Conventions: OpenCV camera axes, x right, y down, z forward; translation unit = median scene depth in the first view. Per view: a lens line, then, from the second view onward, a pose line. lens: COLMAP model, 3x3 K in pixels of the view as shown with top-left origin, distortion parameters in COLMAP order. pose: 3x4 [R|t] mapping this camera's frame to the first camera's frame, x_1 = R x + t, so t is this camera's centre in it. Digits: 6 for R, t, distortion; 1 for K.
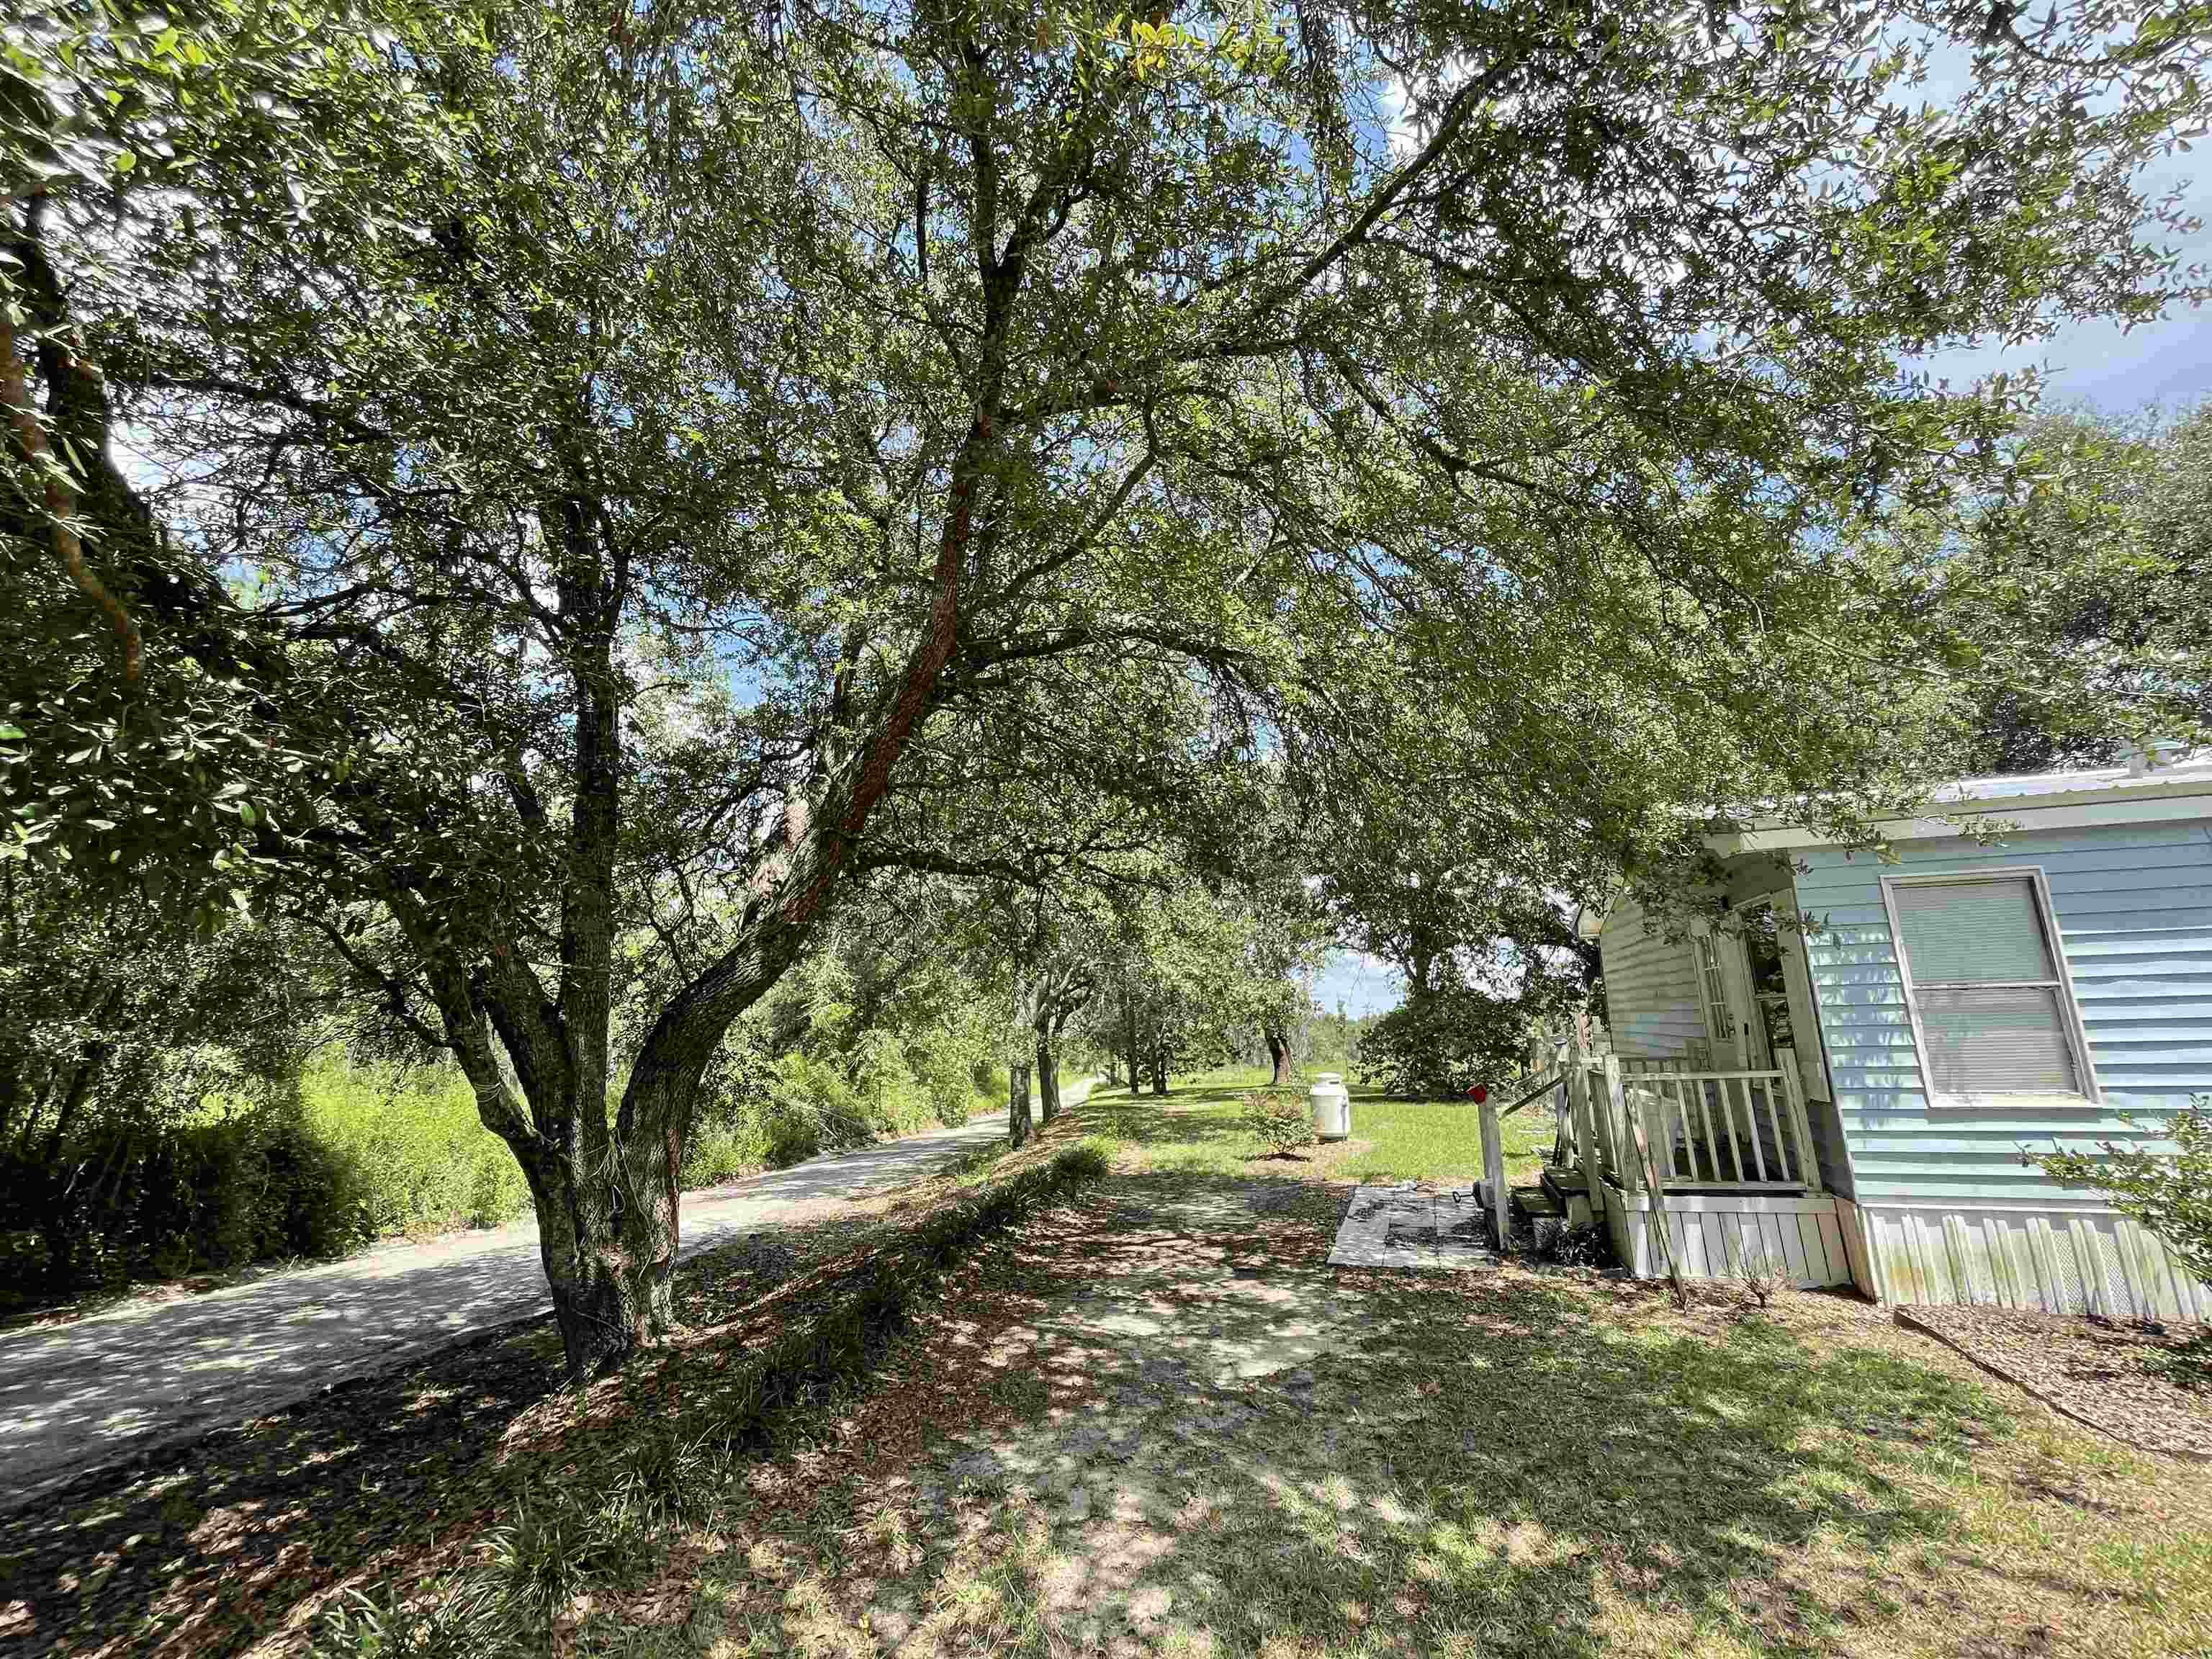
lens RADIAL K [[880.6, 0, 1110.4], [0, 880.6, 824.9], [0, 0, 1]] dist [-0.011389, 0.000847]
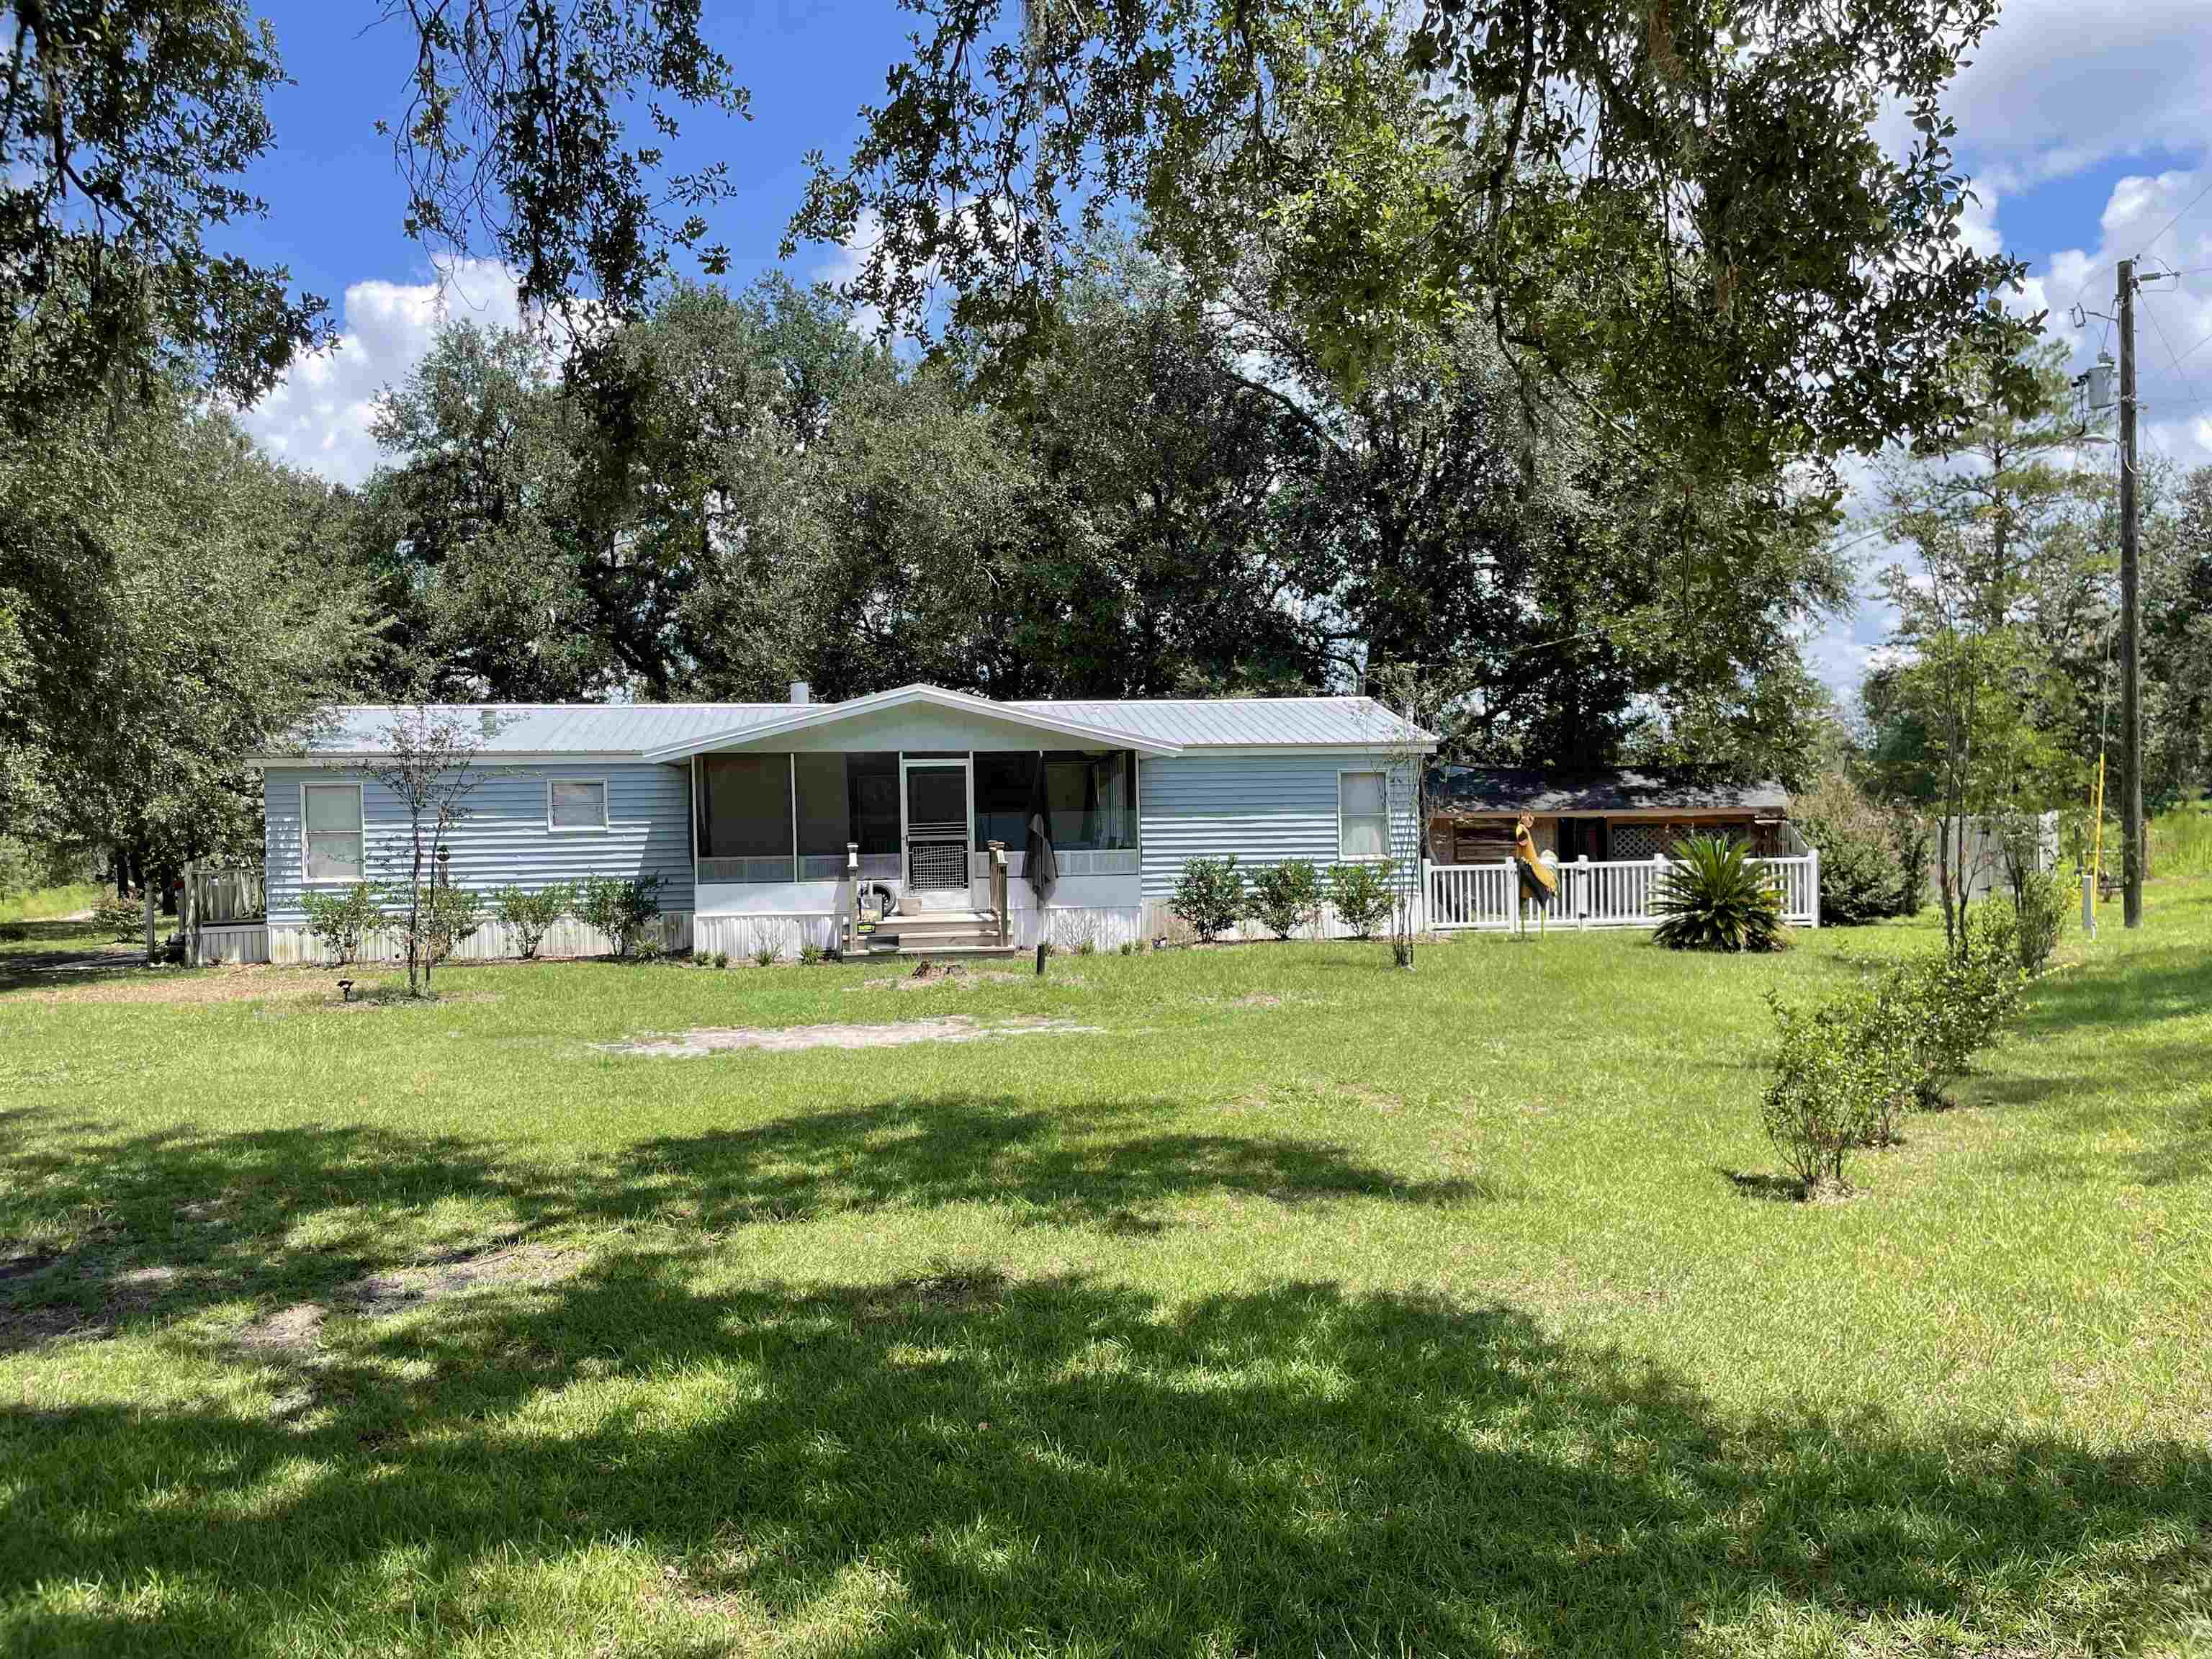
lens RADIAL K [[1671.6, 0, 1102.5], [0, 1671.6, 832.4], [0, 0, 1]] dist [0.064238, -0.021958]
pose [[0.879939, -0.001594, 0.475085, 0.675071], [-0.112760, 0.970719, 0.212108, -0.997516], [-0.461512, -0.240213, 0.853993, -3.775897]]
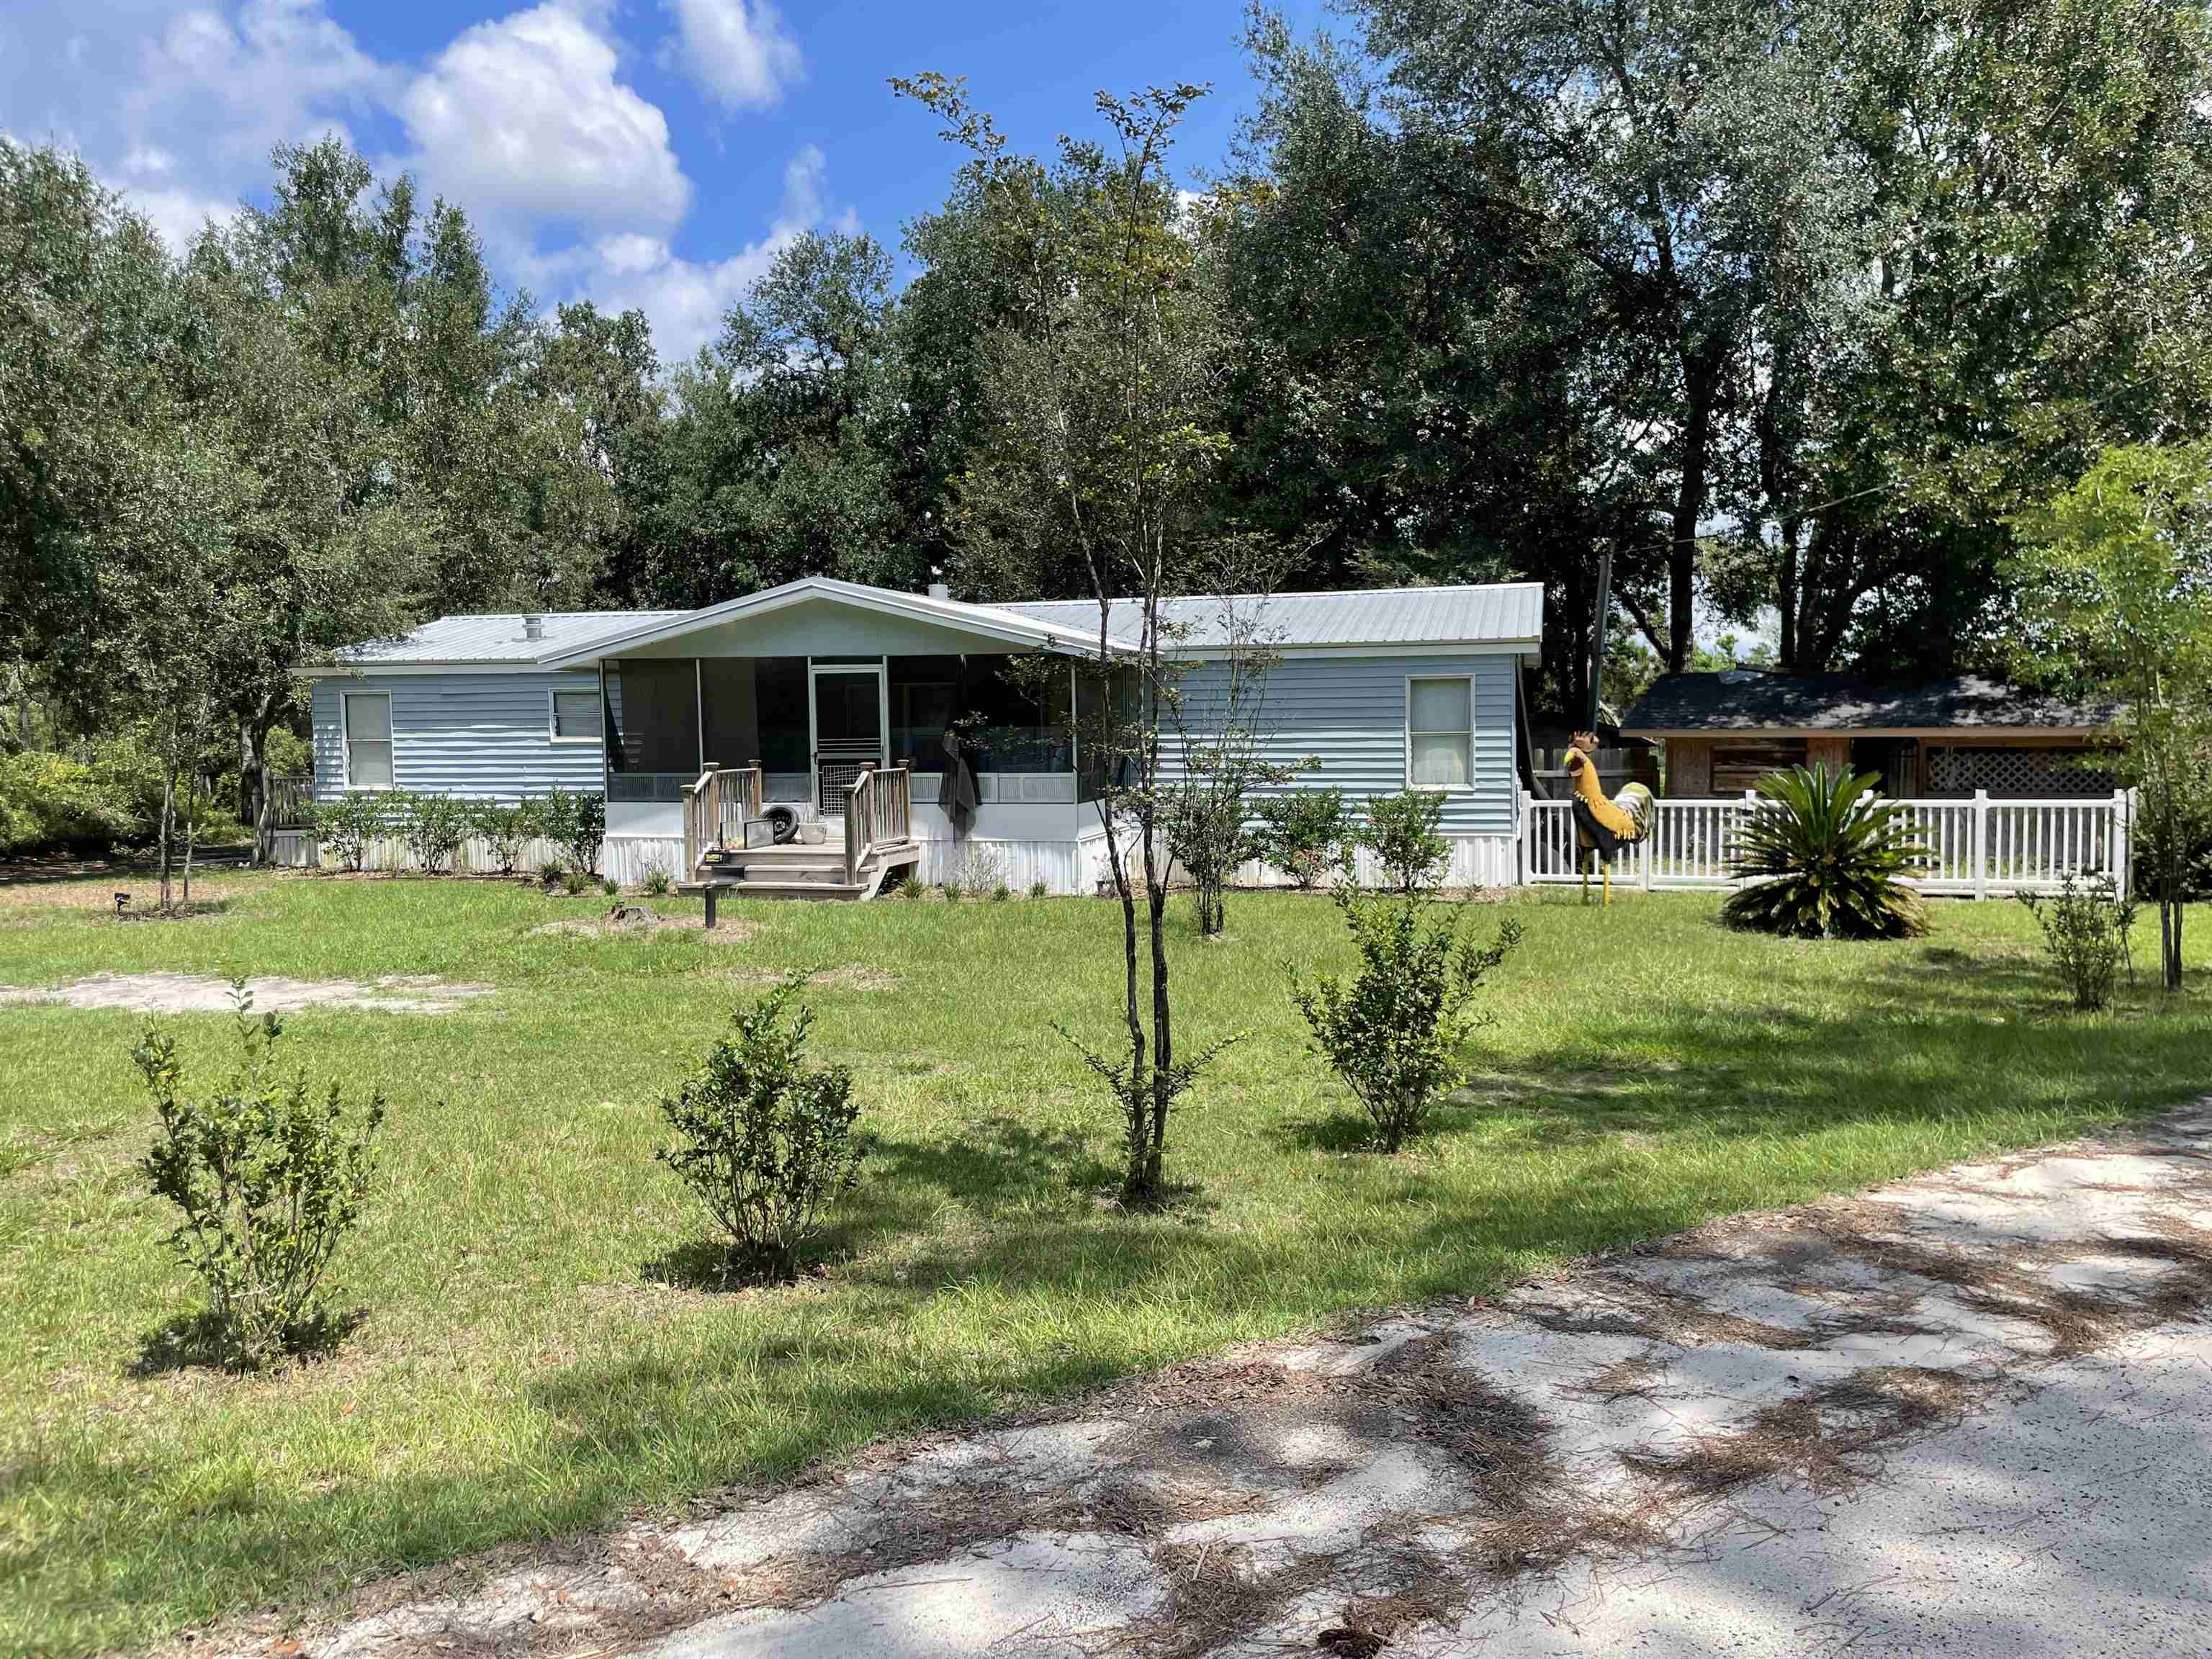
lens RADIAL K [[1671.6, 0, 1125.3], [0, 1671.6, 815.6], [0, 0, 1]] dist [0.064238, -0.021958]
pose [[0.994042, 0.005009, 0.108880, 2.537257], [-0.035789, 0.958557, 0.282645, -0.975507], [-0.102952, -0.284857, 0.953025, -3.582795]]
